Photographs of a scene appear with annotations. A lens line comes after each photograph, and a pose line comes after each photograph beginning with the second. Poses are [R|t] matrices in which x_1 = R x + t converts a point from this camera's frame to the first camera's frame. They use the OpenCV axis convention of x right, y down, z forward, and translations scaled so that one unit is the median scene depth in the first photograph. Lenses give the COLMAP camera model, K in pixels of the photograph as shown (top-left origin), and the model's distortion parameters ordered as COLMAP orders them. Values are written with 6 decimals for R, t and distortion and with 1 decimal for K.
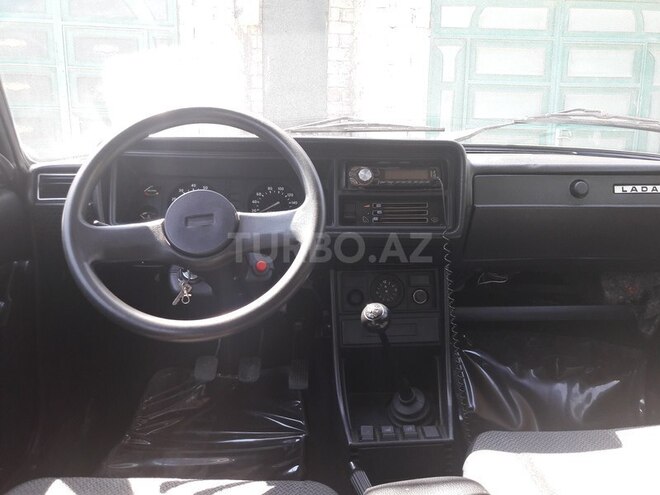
lens RADIAL K [[553.2, 0, 330.3], [0, 553.2, 248.1], [0, 0, 1]] dist [0.025149, -0.064138]
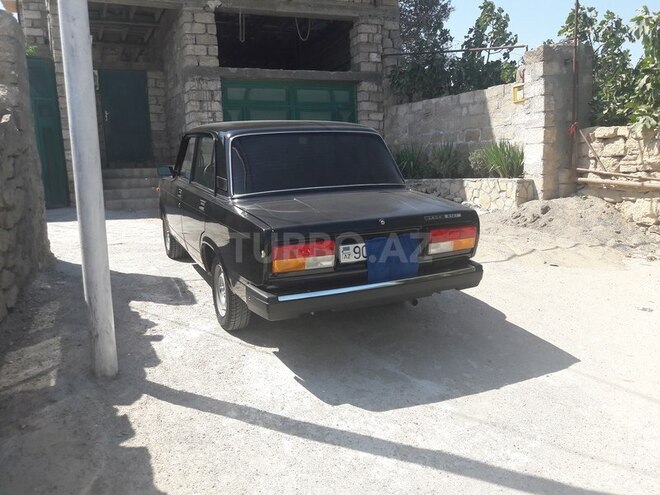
lens RADIAL K [[553.2, 0, 328.9], [0, 553.2, 250.4], [0, 0, 1]] dist [0.025149, -0.064138]
pose [[0.920492, -0.102942, 0.376958, -0.211859], [0.114705, 0.993360, -0.008824, 0.122694], [-0.373547, 0.051361, 0.926188, -0.701495]]
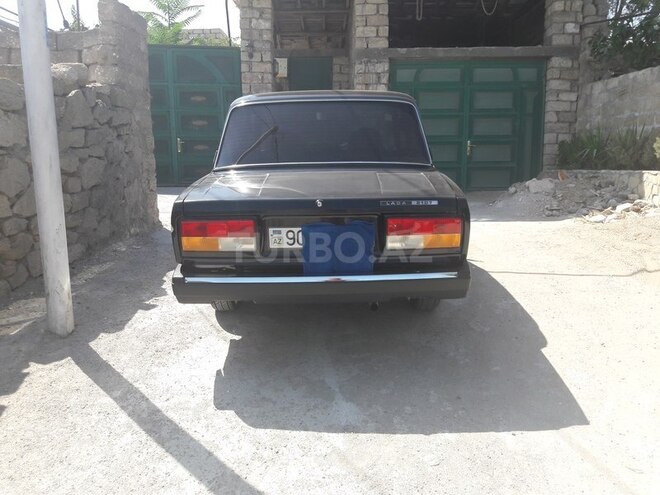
lens RADIAL K [[553.2, 0, 328.7], [0, 553.2, 243.2], [0, 0, 1]] dist [0.025149, -0.064138]
pose [[0.999025, -0.012468, -0.042347, 0.058858], [0.011115, 0.999425, -0.032046, 0.141985], [0.042722, 0.031544, 0.998589, -0.668920]]
